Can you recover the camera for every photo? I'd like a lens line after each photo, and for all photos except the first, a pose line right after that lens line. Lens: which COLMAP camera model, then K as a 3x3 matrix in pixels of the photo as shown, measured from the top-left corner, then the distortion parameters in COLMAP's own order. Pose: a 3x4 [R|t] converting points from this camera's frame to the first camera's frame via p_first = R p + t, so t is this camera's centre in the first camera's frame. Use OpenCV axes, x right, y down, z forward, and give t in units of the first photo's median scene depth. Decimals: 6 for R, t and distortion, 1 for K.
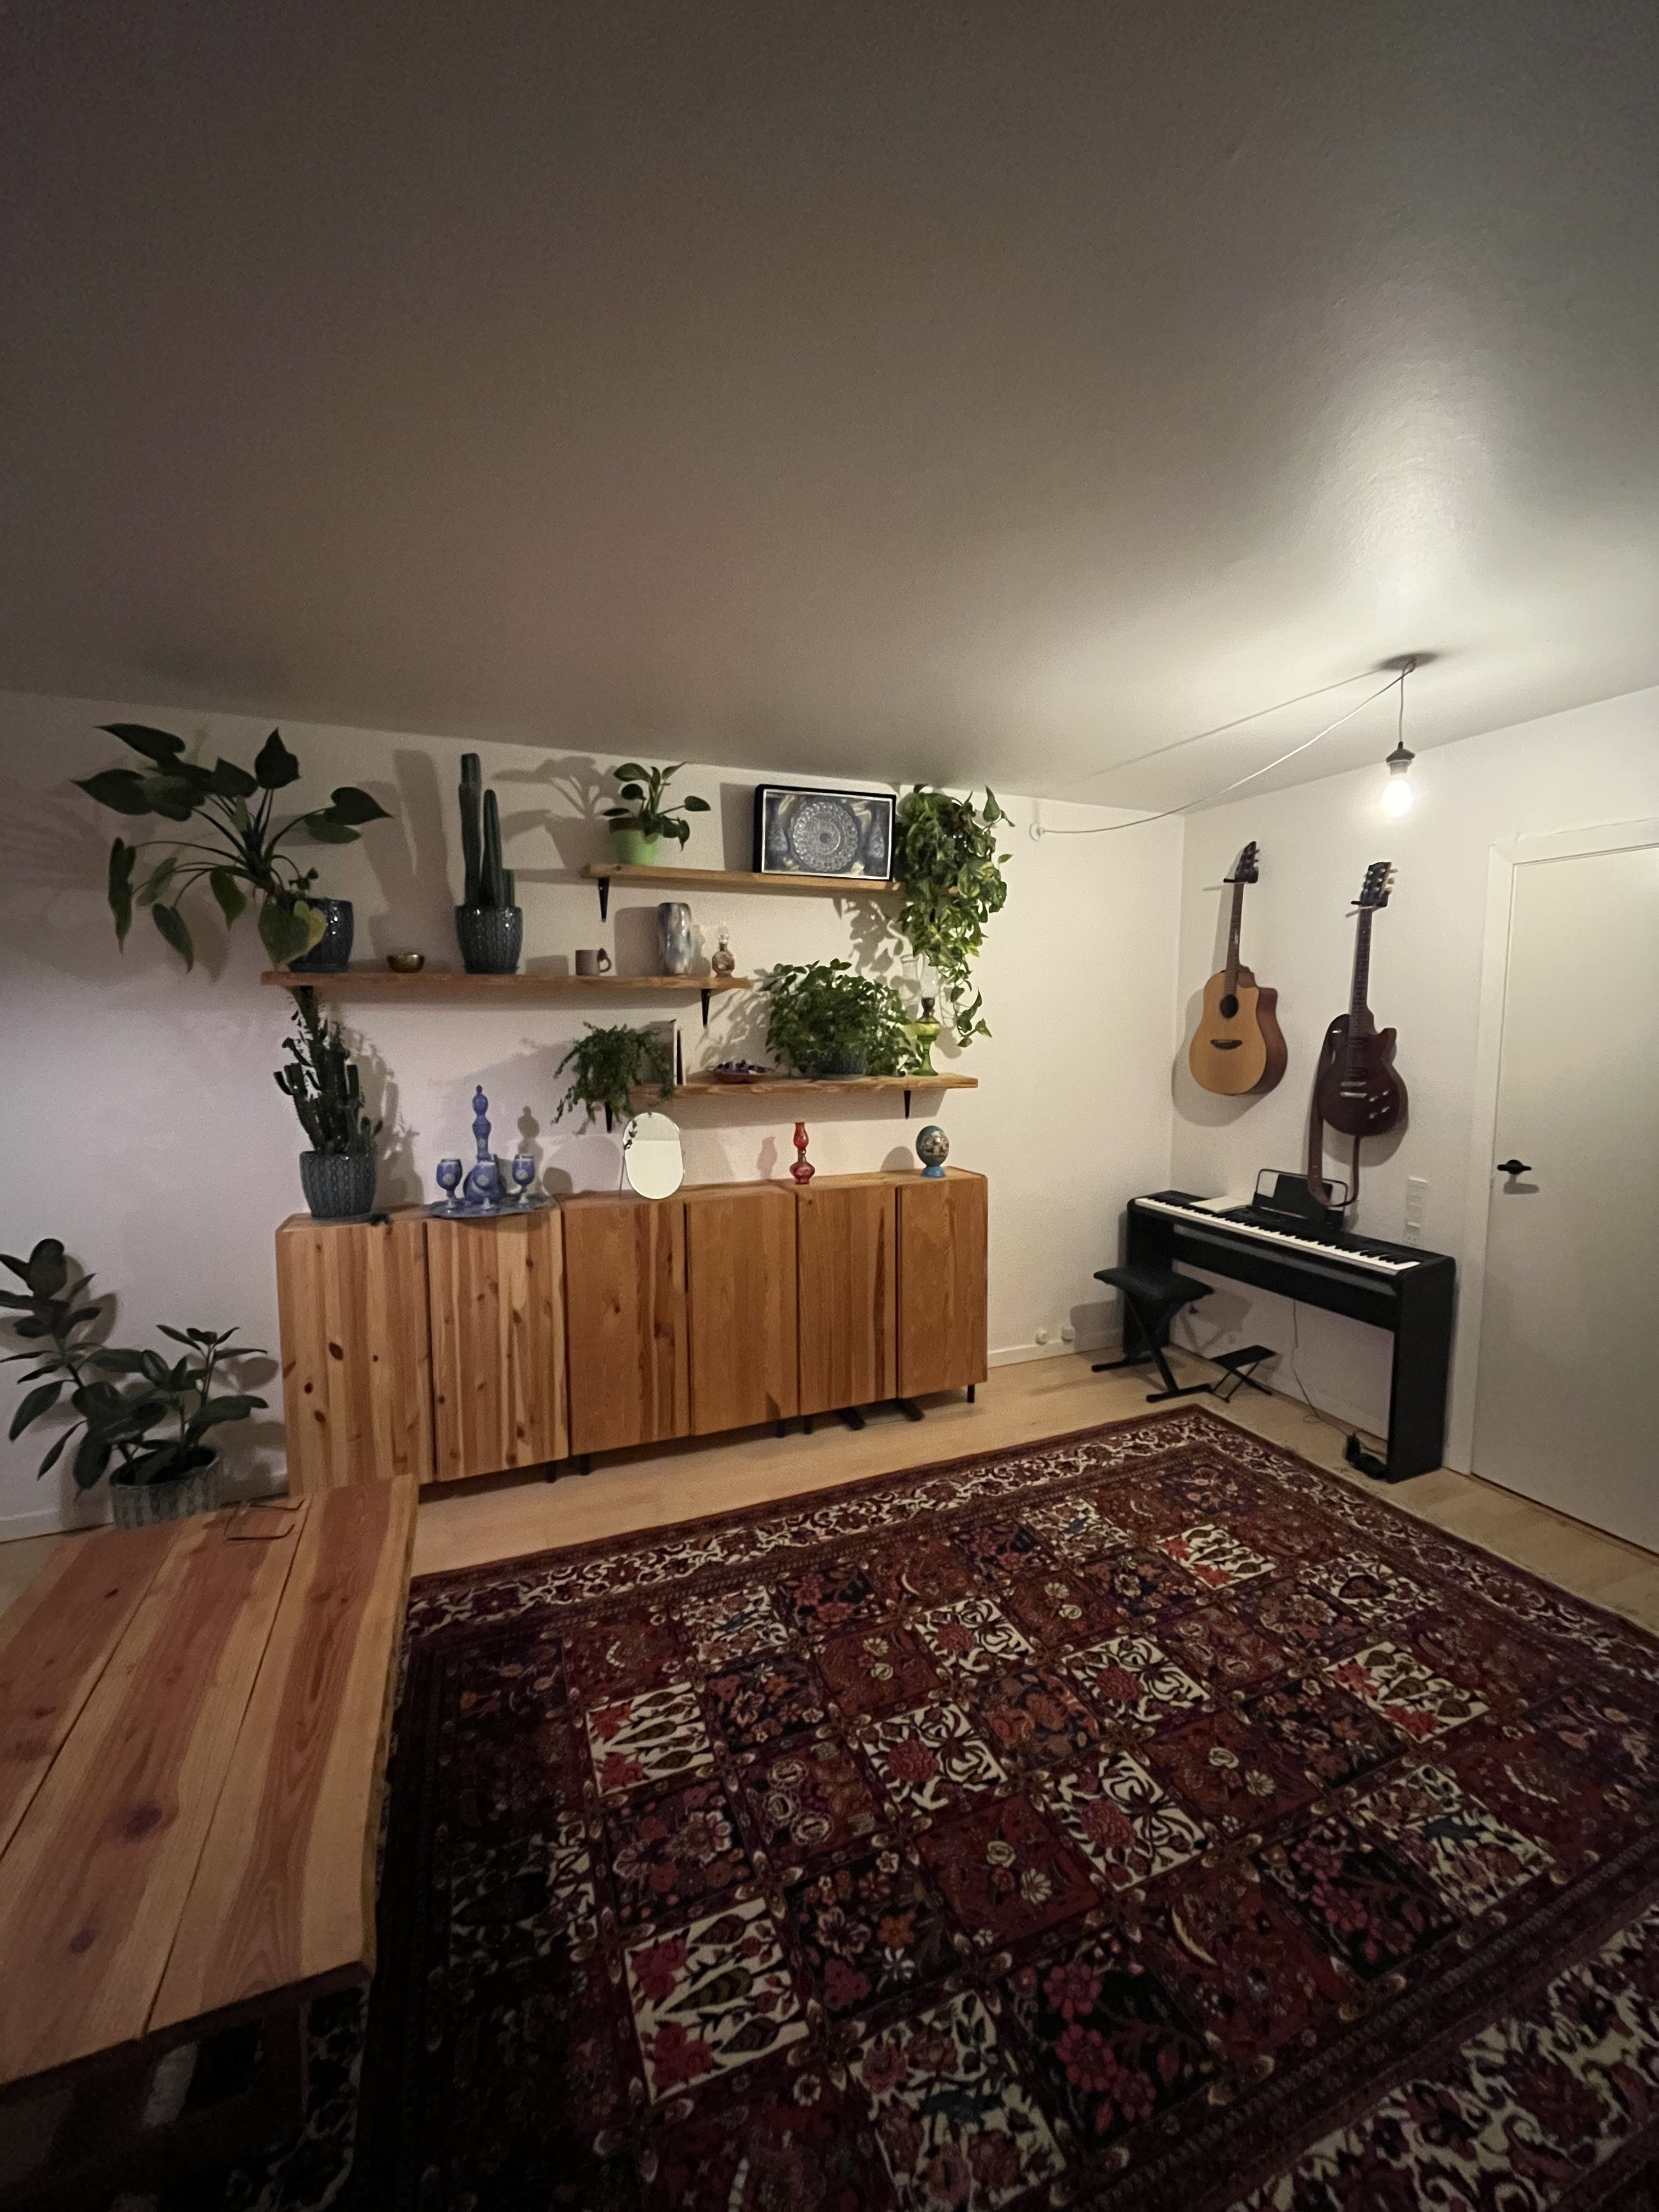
lens RADIAL K [[887.4, 0, 831.7], [0, 887.4, 1091.5], [0, 0, 1]] dist [-0.000662, -0.000193]
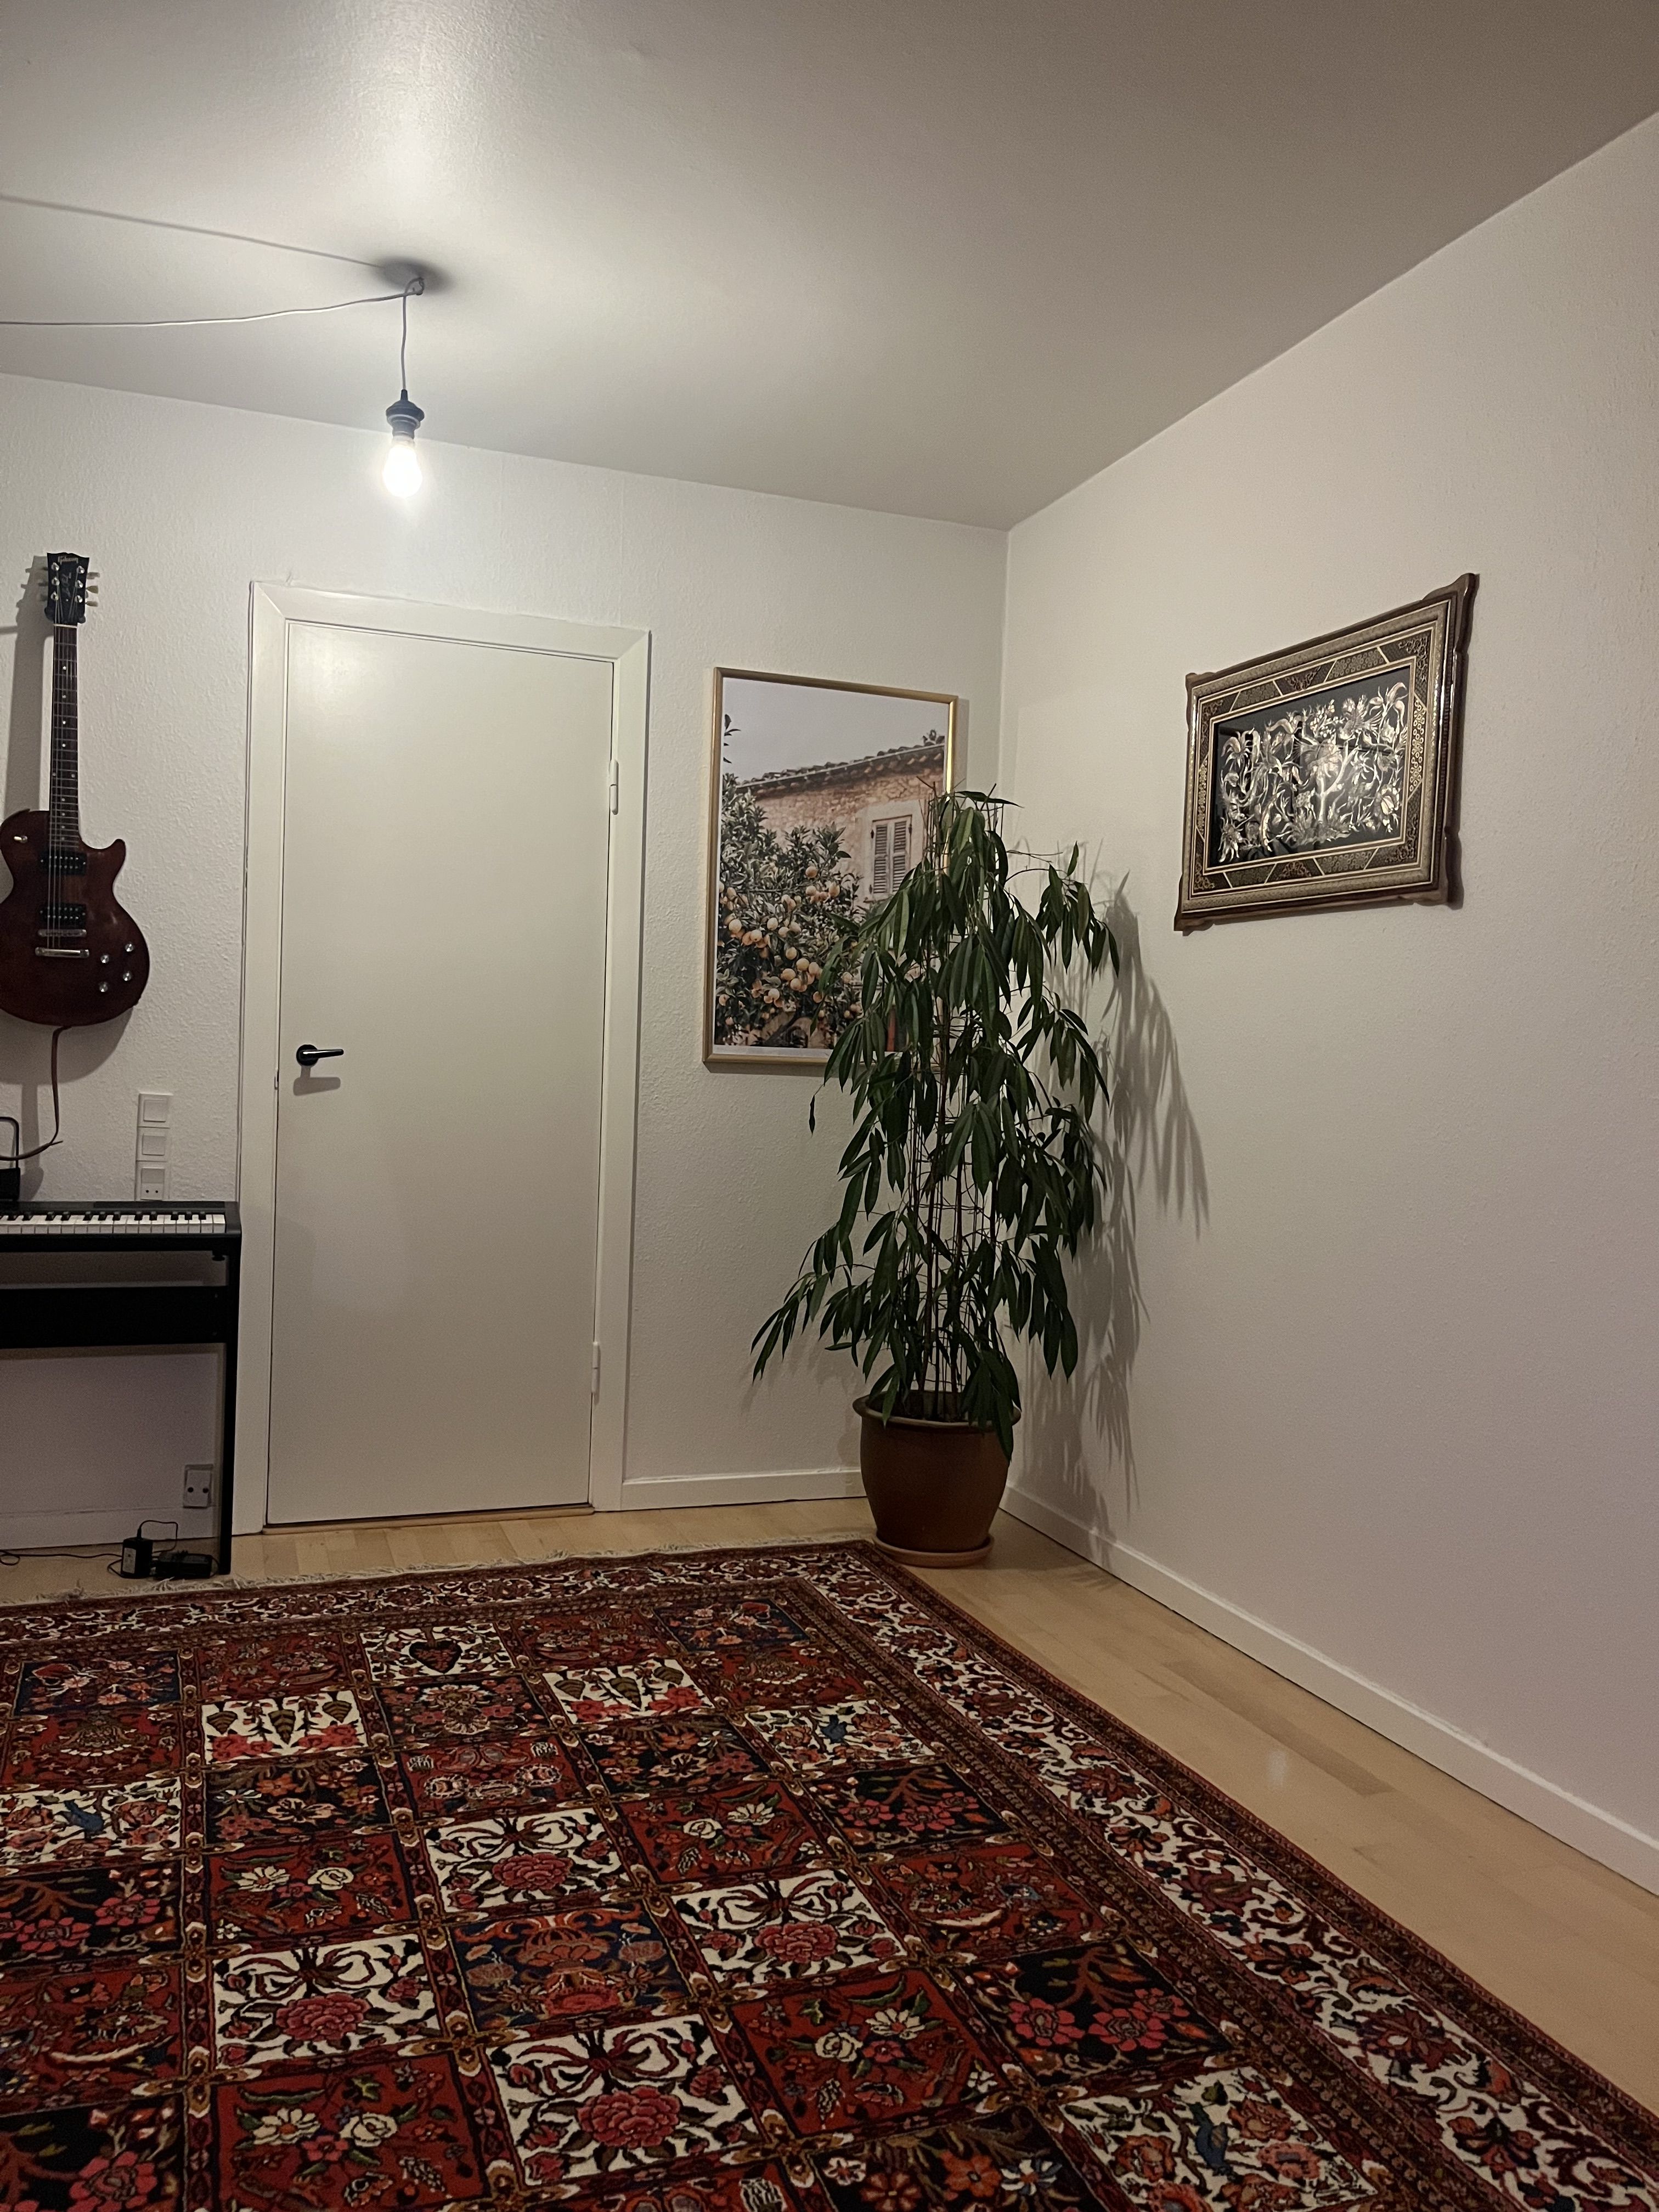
lens RADIAL K [[1685.7, 0, 824.1], [0, 1685.7, 1113.7], [0, 0, 1]] dist [0.010162, -0.034937]
pose [[0.044937, -0.025007, 0.998677, -0.803693], [0.048052, 0.998584, 0.022842, 0.181244], [-0.997833, 0.046962, 0.046075, 0.807662]]
